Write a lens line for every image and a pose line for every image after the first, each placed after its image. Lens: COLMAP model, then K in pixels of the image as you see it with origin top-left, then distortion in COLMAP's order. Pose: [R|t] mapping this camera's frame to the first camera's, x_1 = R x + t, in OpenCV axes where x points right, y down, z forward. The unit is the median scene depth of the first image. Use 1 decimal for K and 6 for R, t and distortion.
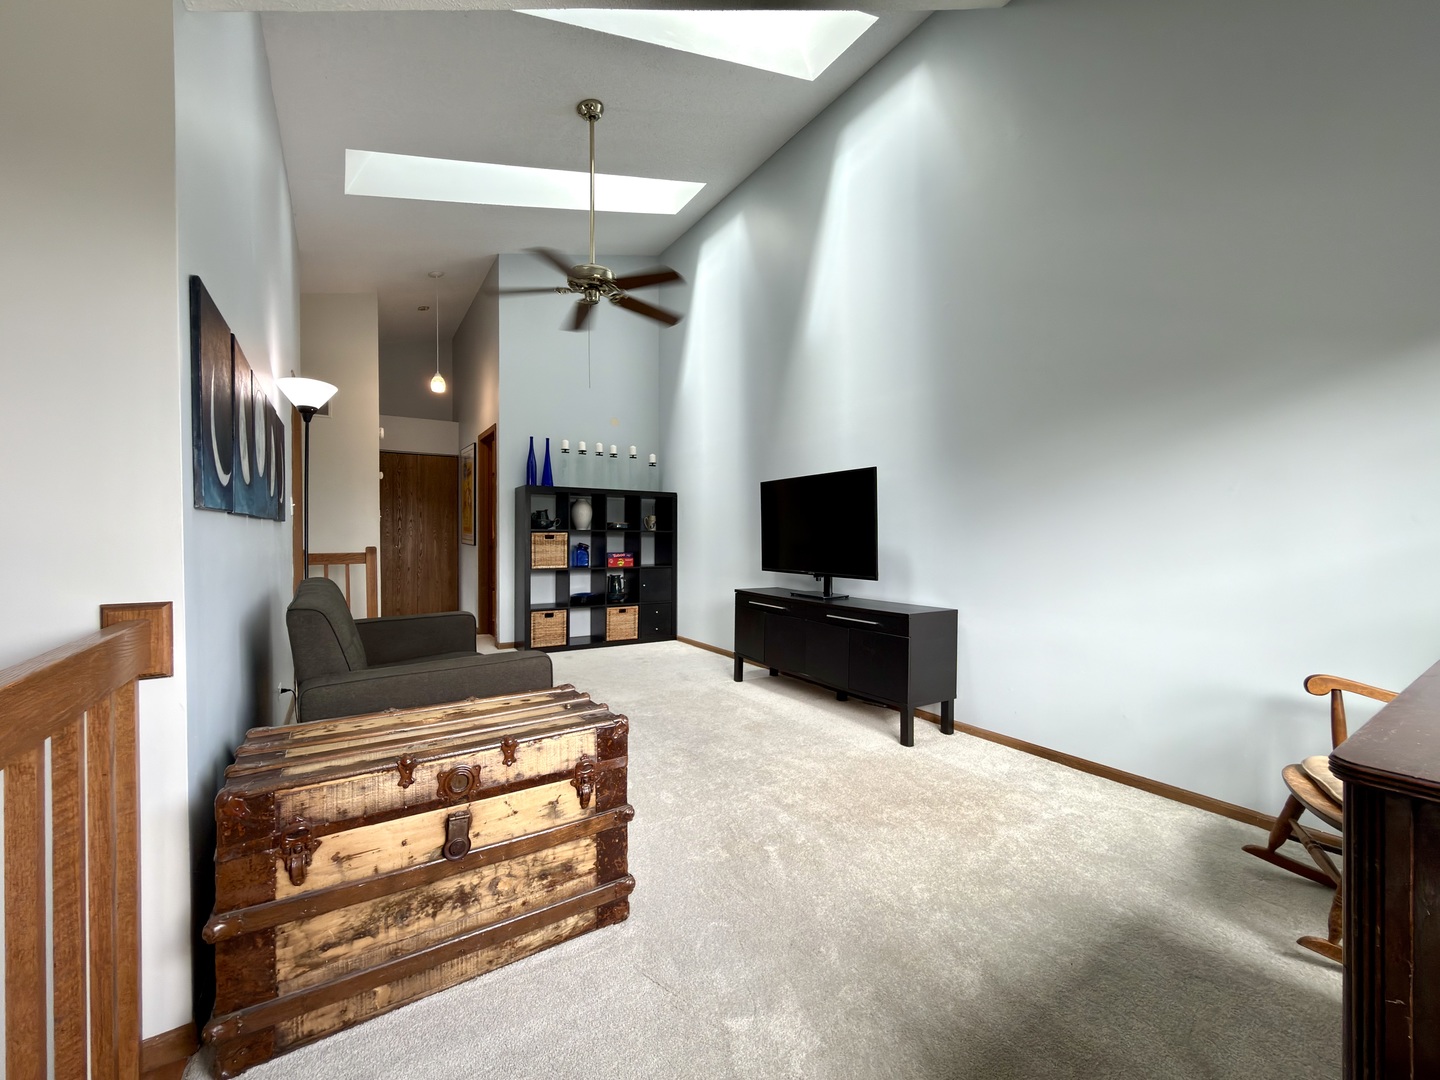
lens RADIAL K [[582.5, 0, 720.0], [0, 582.5, 540.0], [0, 0, 1]] dist [0.000187, 0.000277]
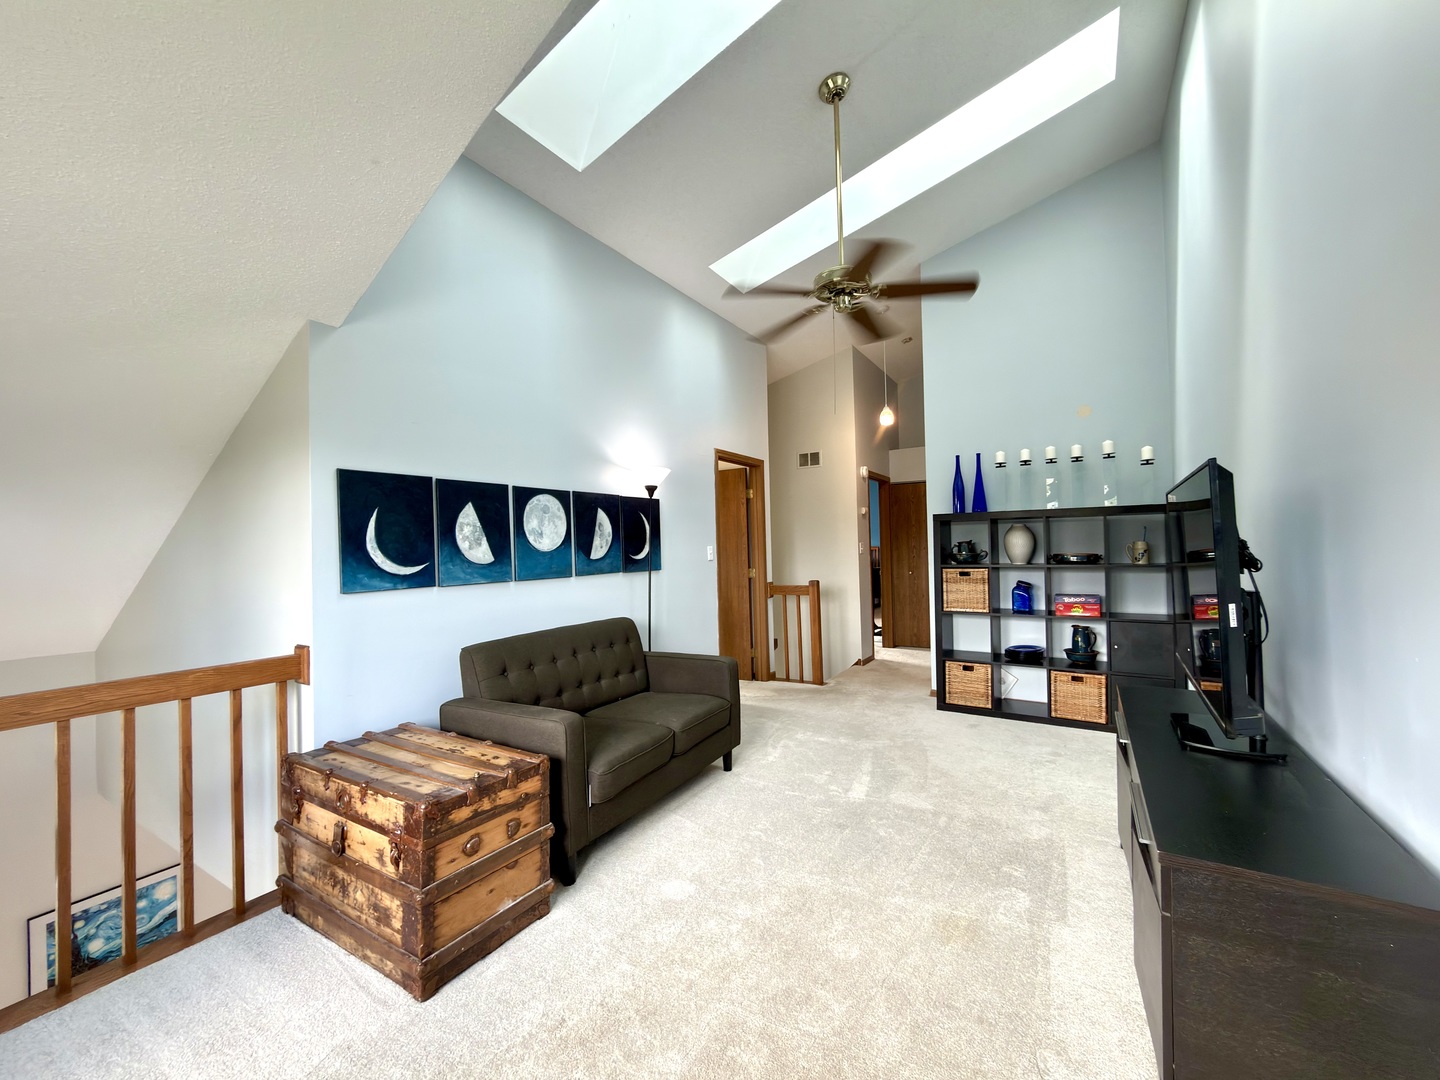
lens RADIAL K [[582.5, 0, 720.0], [0, 582.5, 540.0], [0, 0, 1]] dist [0.000187, 0.000277]
pose [[0.412538, -0.025210, -0.910591, 0.313381], [0.017519, 0.999652, -0.019739, -0.042217], [0.910772, -0.007810, 0.412836, 0.325838]]
